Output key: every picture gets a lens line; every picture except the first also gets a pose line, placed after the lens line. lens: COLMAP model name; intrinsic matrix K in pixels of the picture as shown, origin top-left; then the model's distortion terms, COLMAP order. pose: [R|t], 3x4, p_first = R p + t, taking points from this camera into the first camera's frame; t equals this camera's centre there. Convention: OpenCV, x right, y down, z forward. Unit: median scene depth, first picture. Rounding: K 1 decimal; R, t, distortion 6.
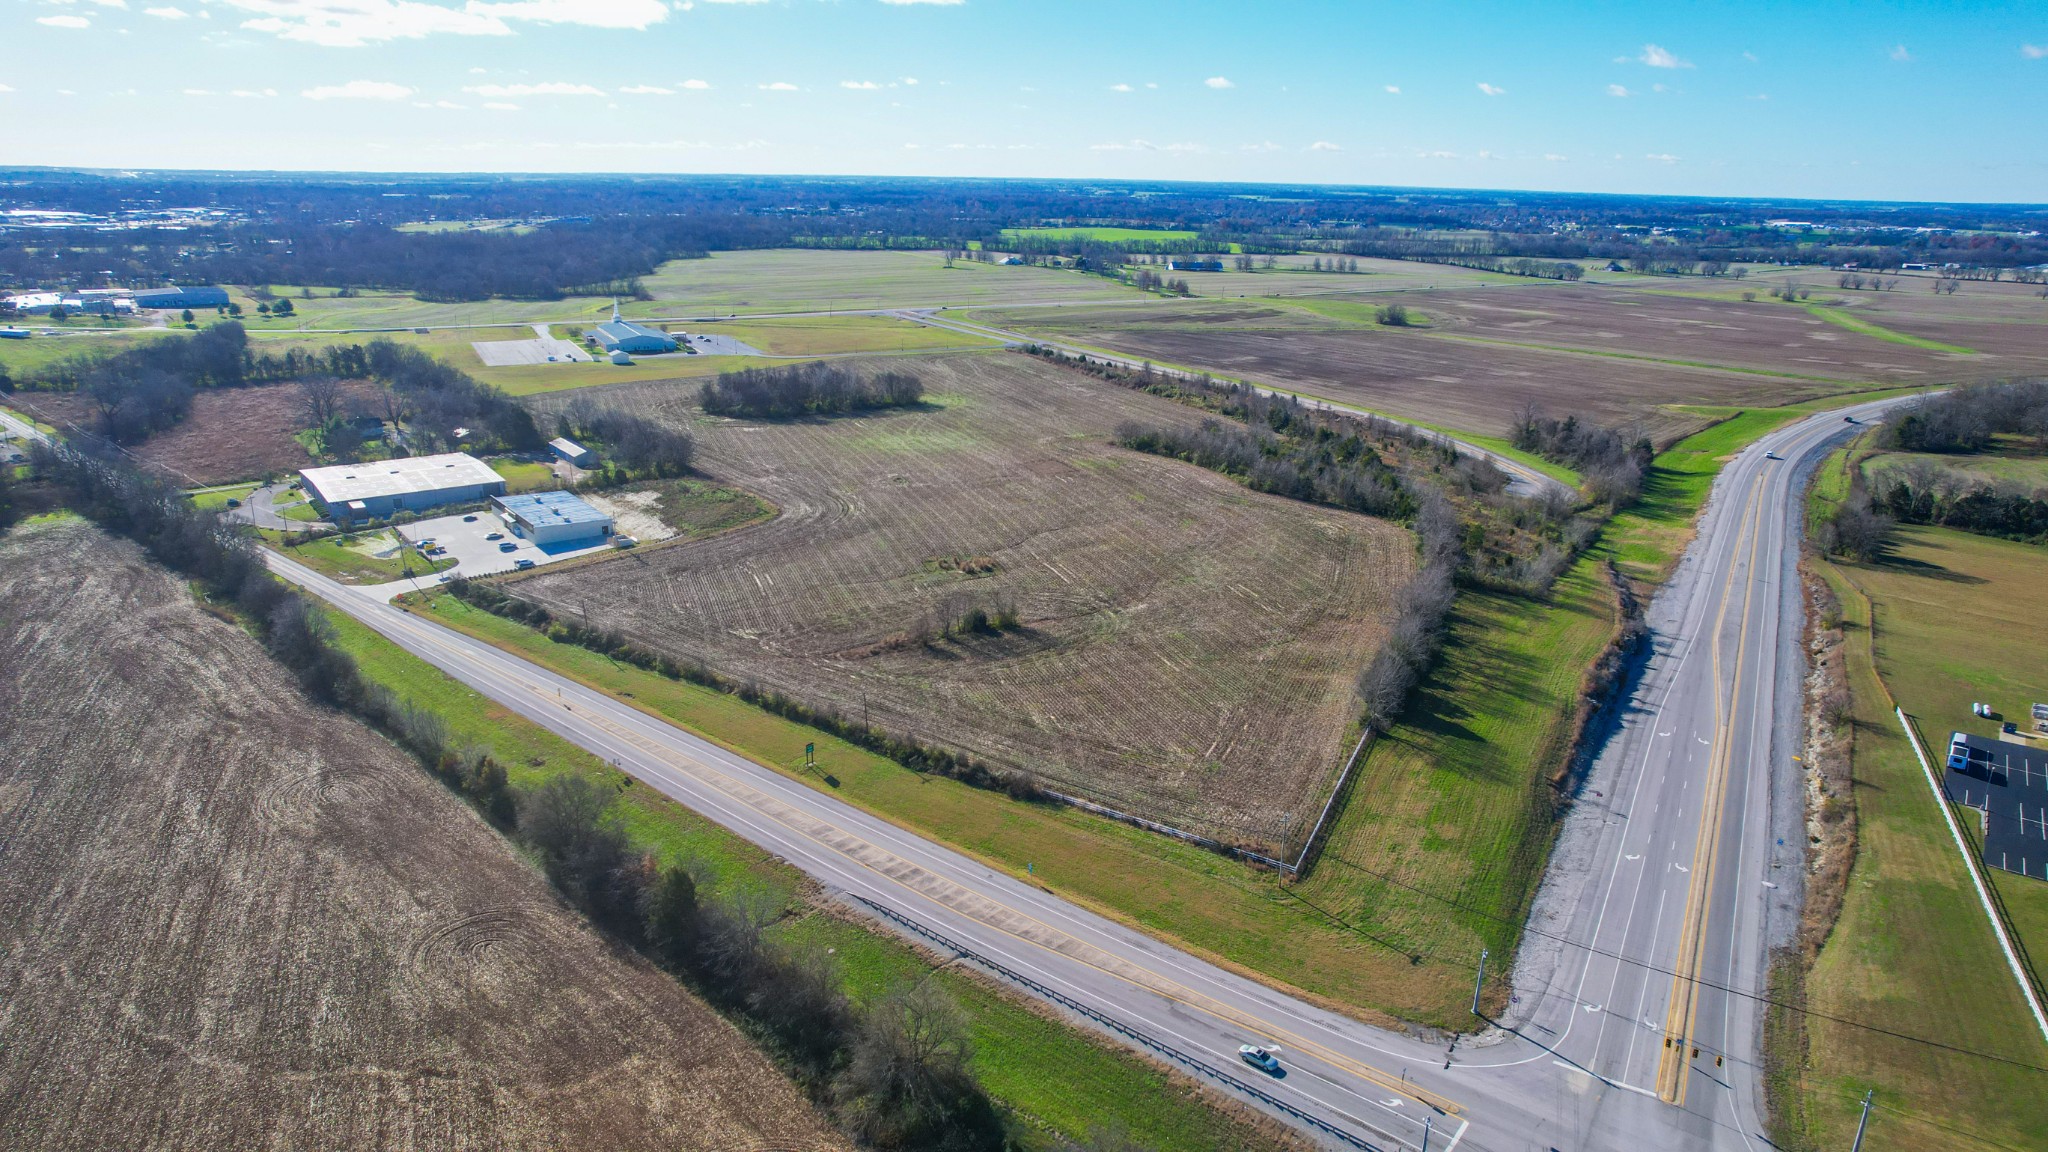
lens RADIAL K [[1312.6, 0, 1028.3], [0, 1312.6, 579.2], [0, 0, 1]] dist [-0.079950, 0.074376]
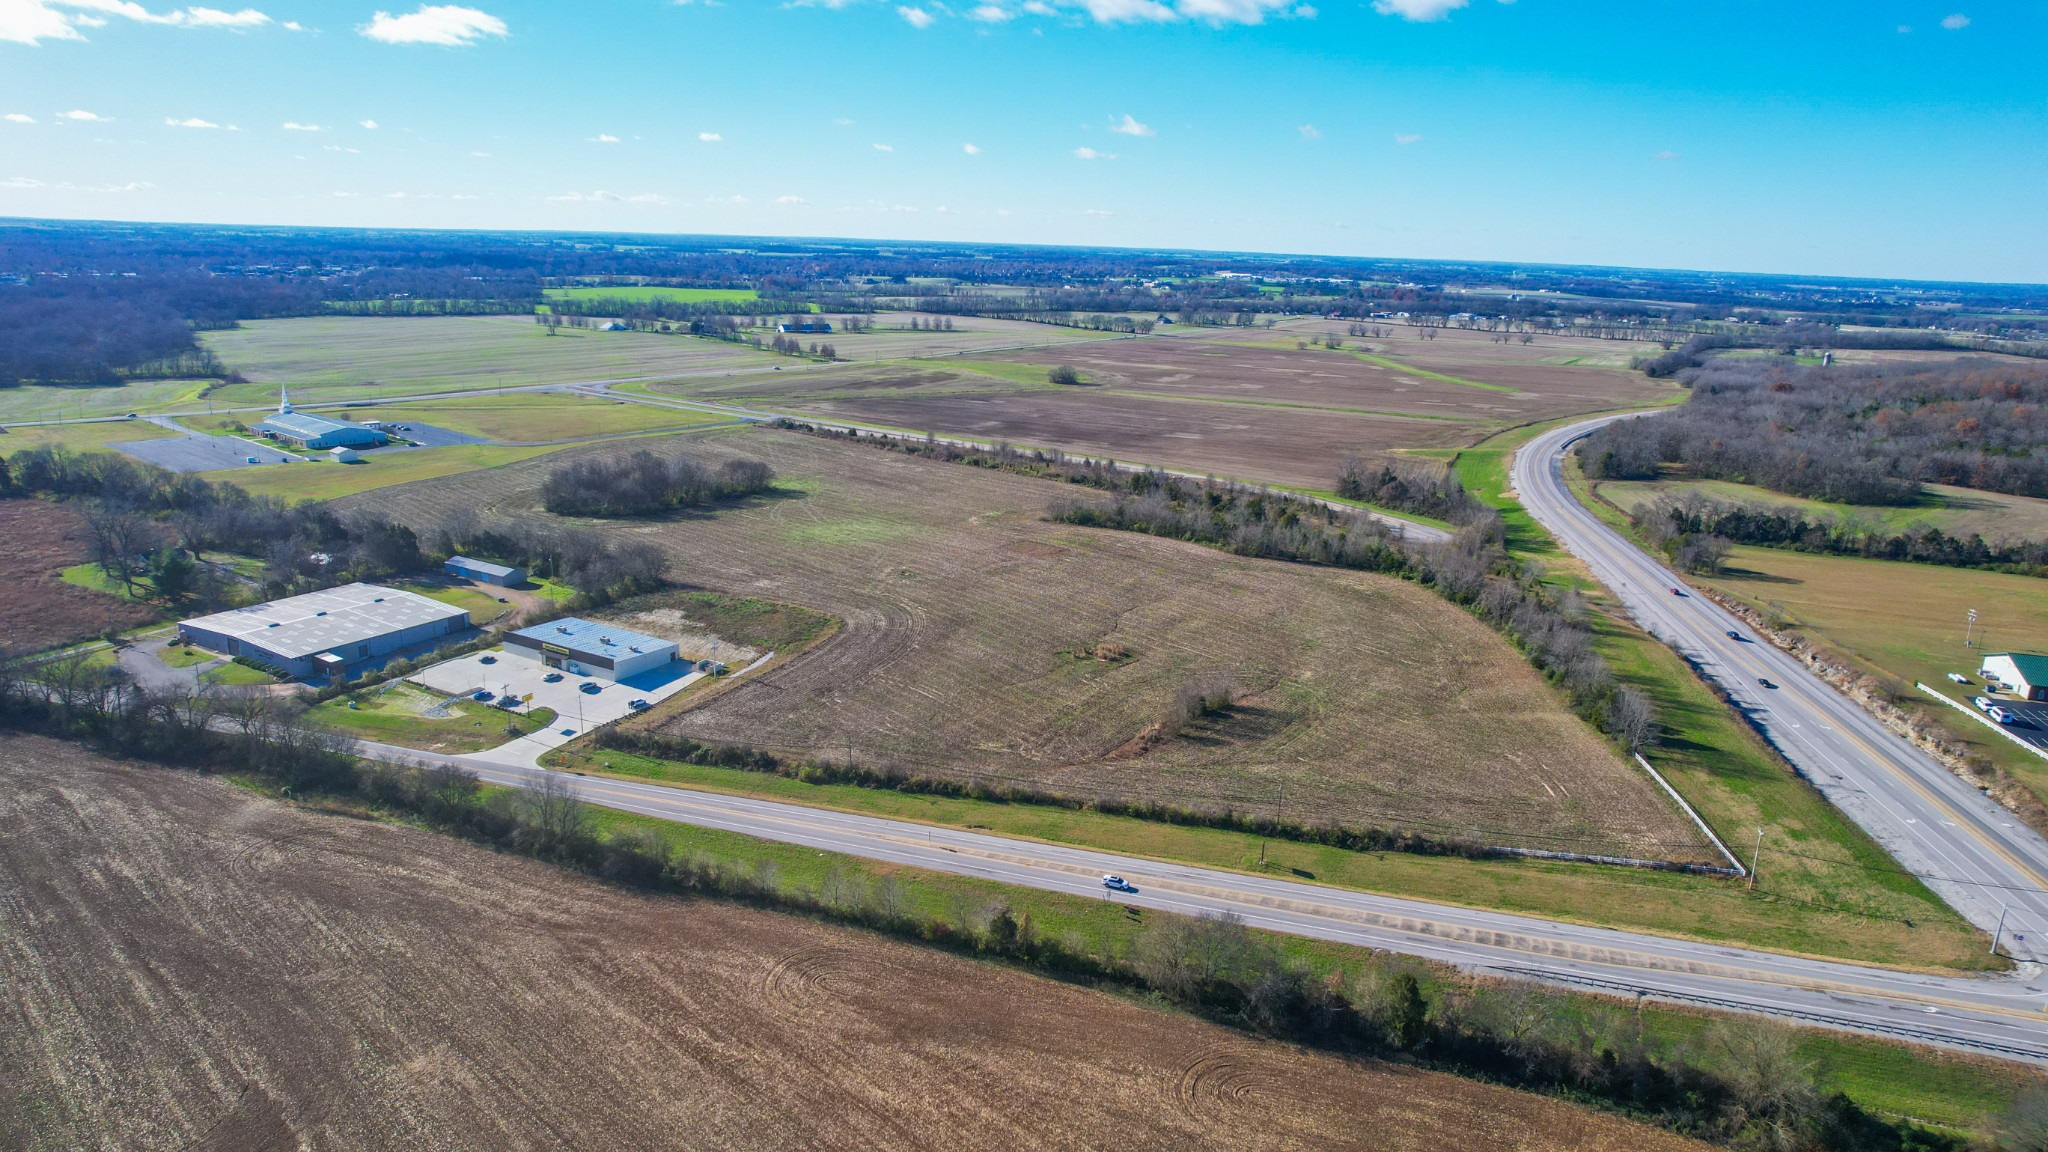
lens RADIAL K [[1312.6, 0, 1028.3], [0, 1312.6, 579.2], [0, 0, 1]] dist [-0.079950, 0.074376]
pose [[0.922326, -0.086487, 0.376611, -0.446608], [0.100444, 0.994788, -0.017542, -0.052052], [-0.373131, 0.054008, 0.926206, 0.060518]]
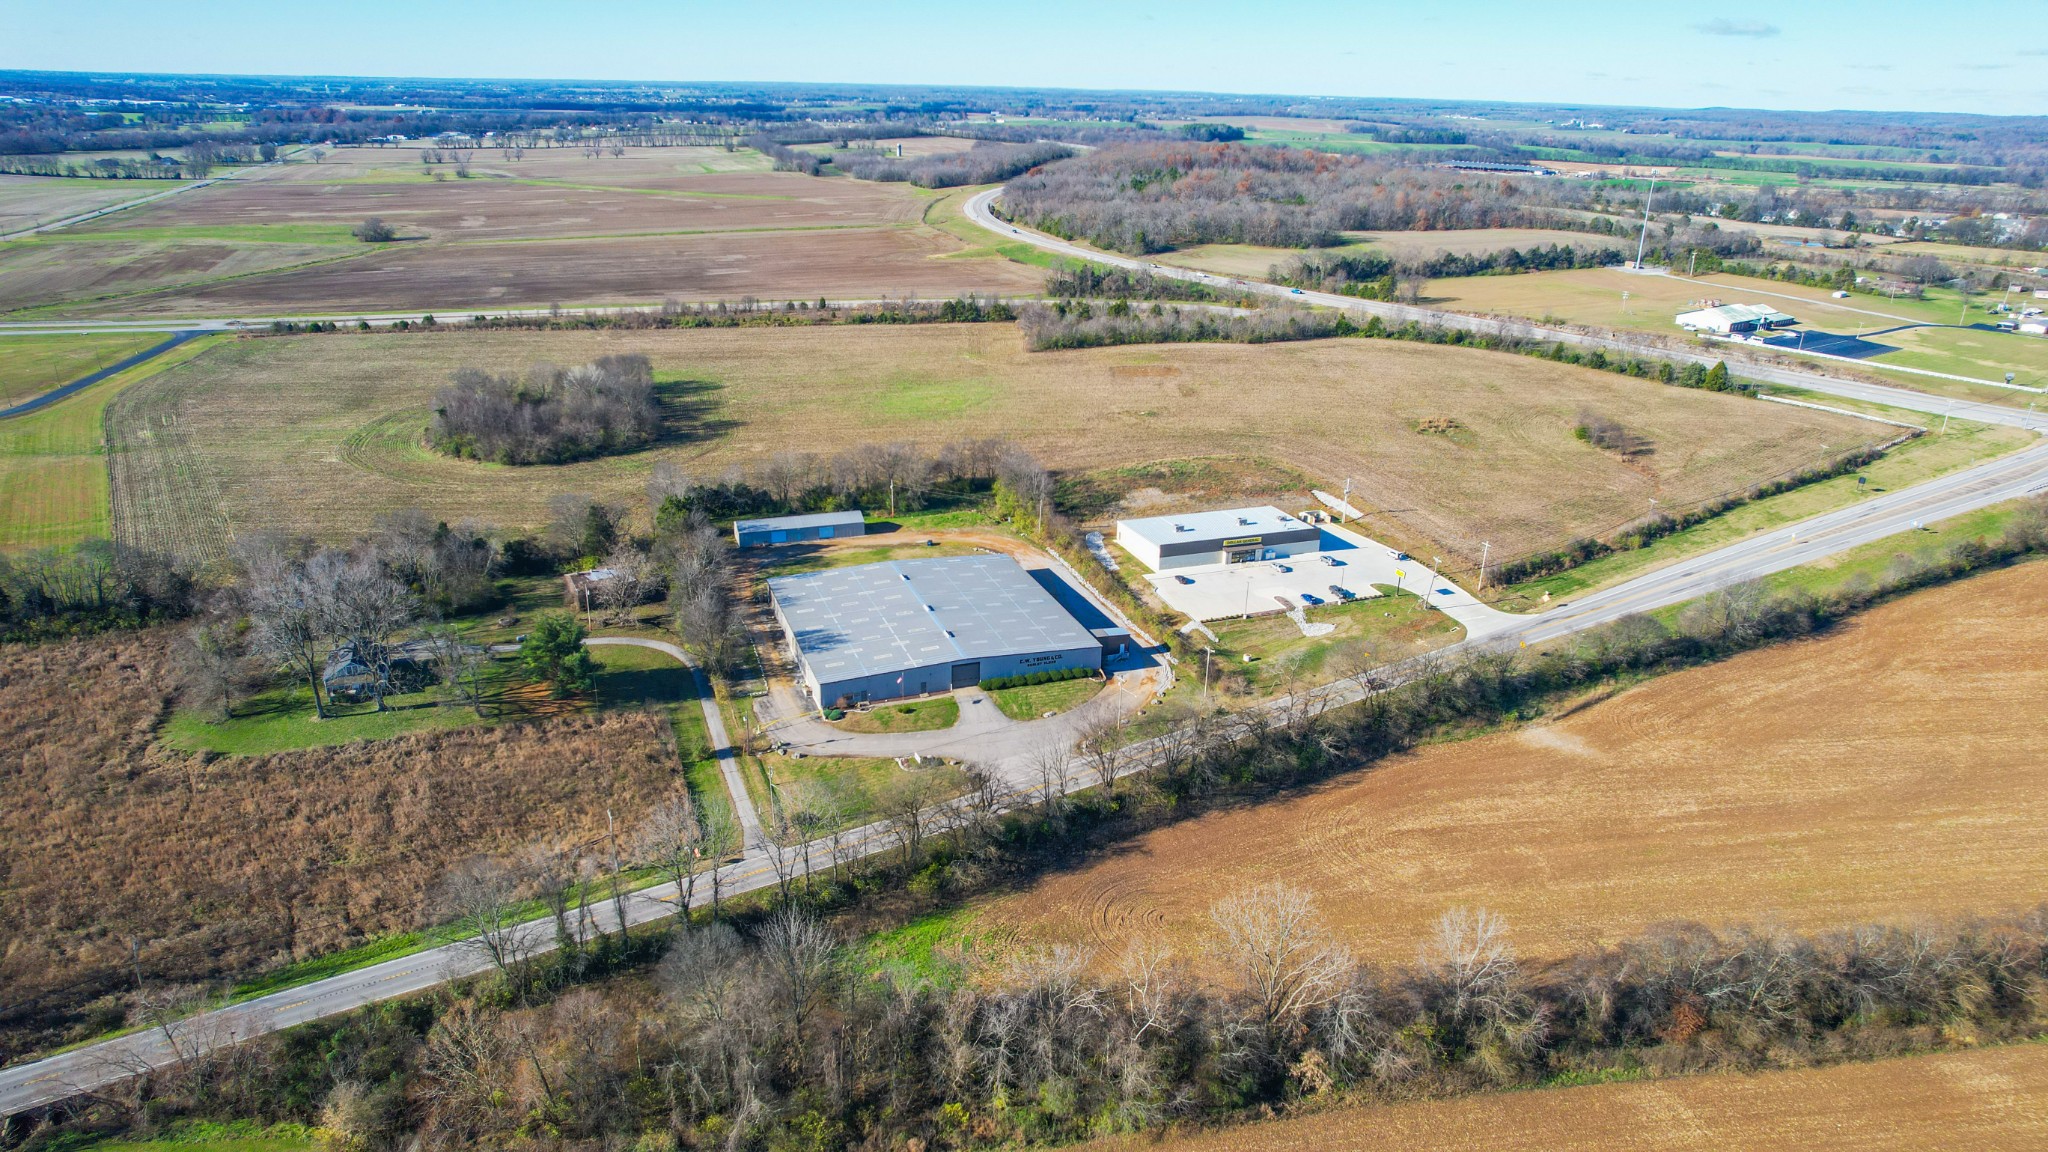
lens RADIAL K [[1312.6, 0, 1028.3], [0, 1312.6, 579.2], [0, 0, 1]] dist [-0.079950, 0.074376]
pose [[0.287843, -0.354020, 0.889841, -1.183400], [0.269949, 0.921481, 0.279285, -0.294497], [-0.918844, 0.159822, 0.360809, 0.867886]]
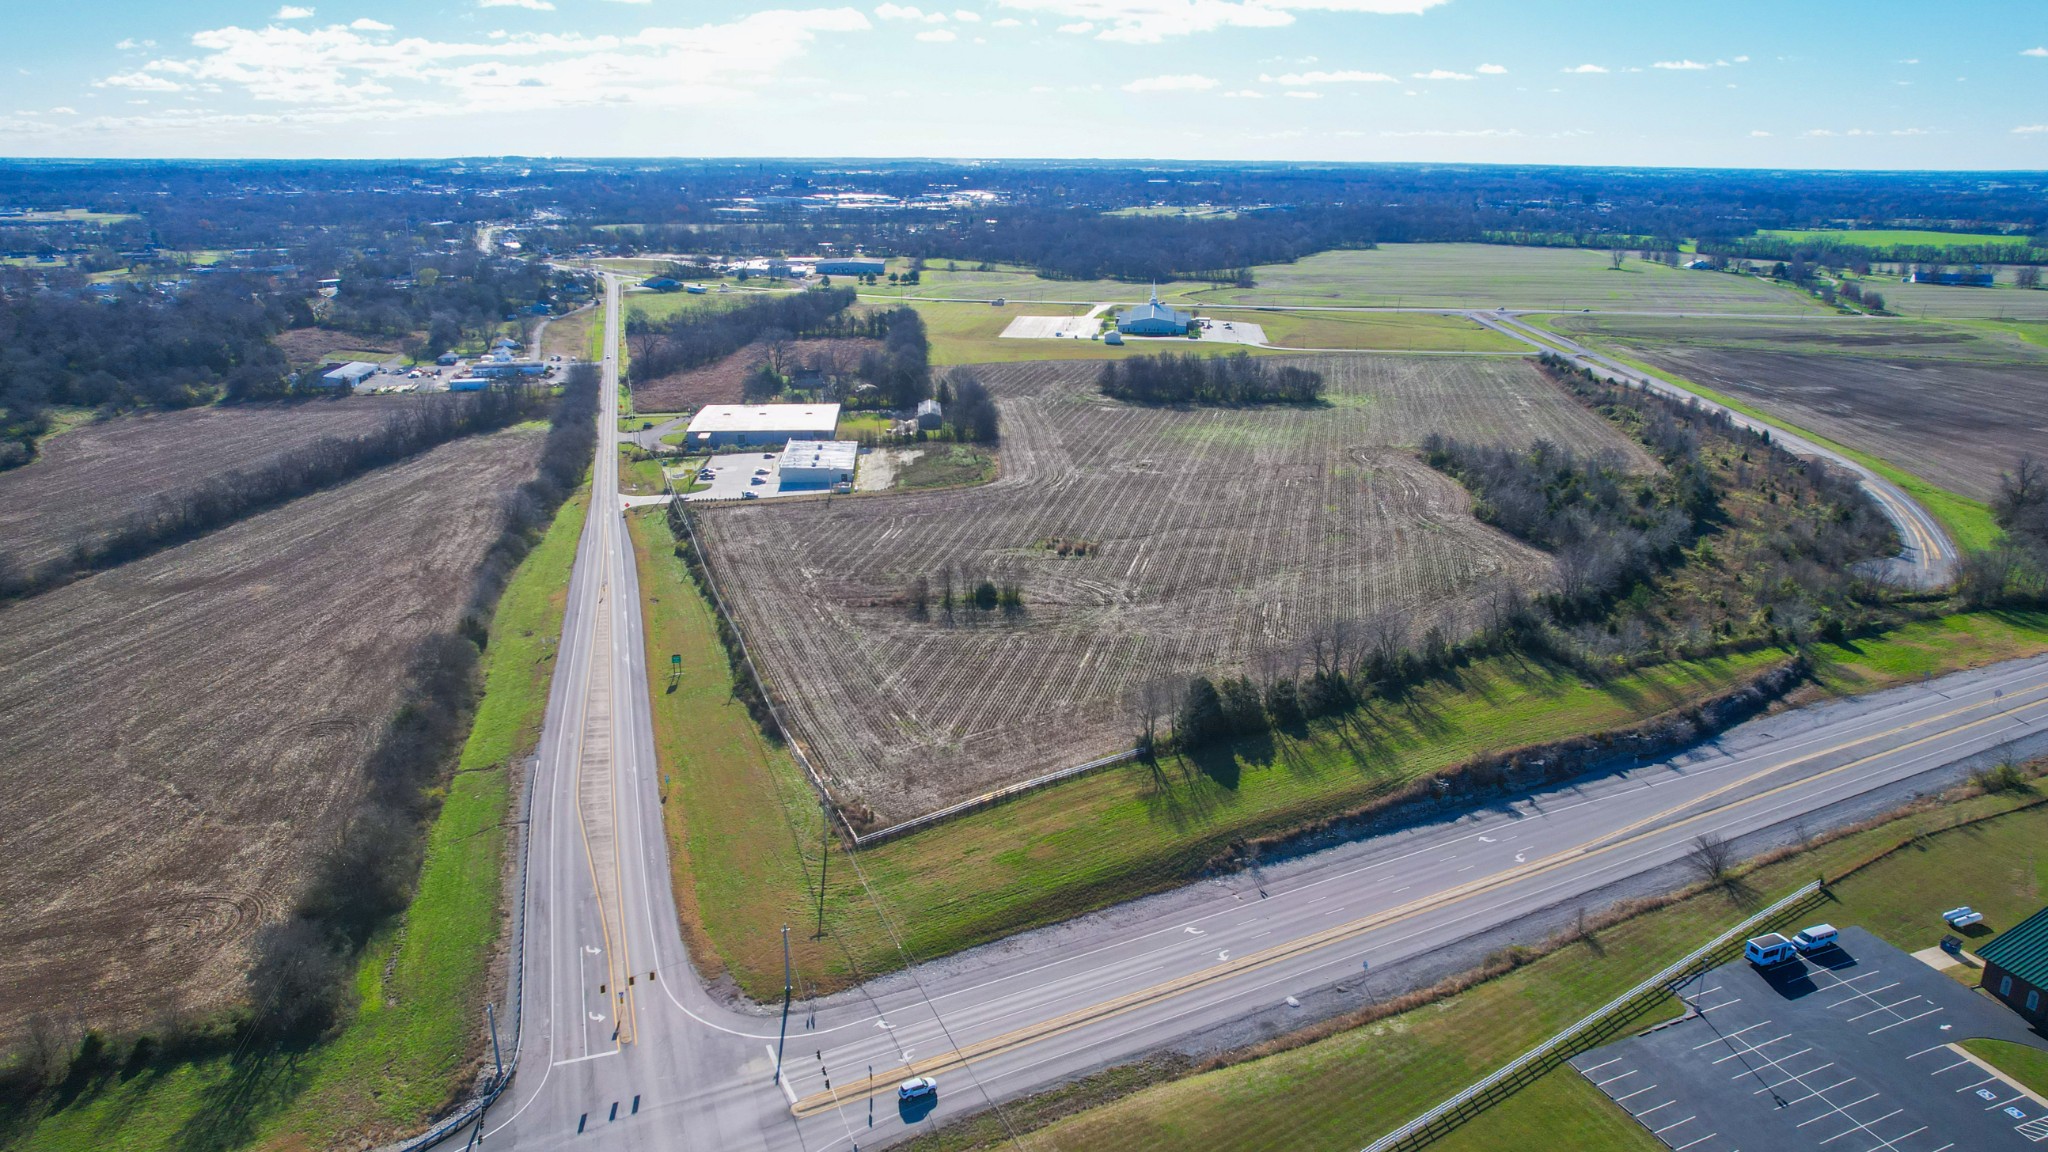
lens RADIAL K [[1384.5, 0, 1028.4], [0, 1384.5, 579.6], [0, 0, 1]] dist [-0.079389, 0.072790]
pose [[0.844737, 0.146550, -0.514726, 0.436110], [-0.150682, 0.987997, 0.034008, -0.015891], [0.513532, 0.048833, 0.856680, 0.081049]]
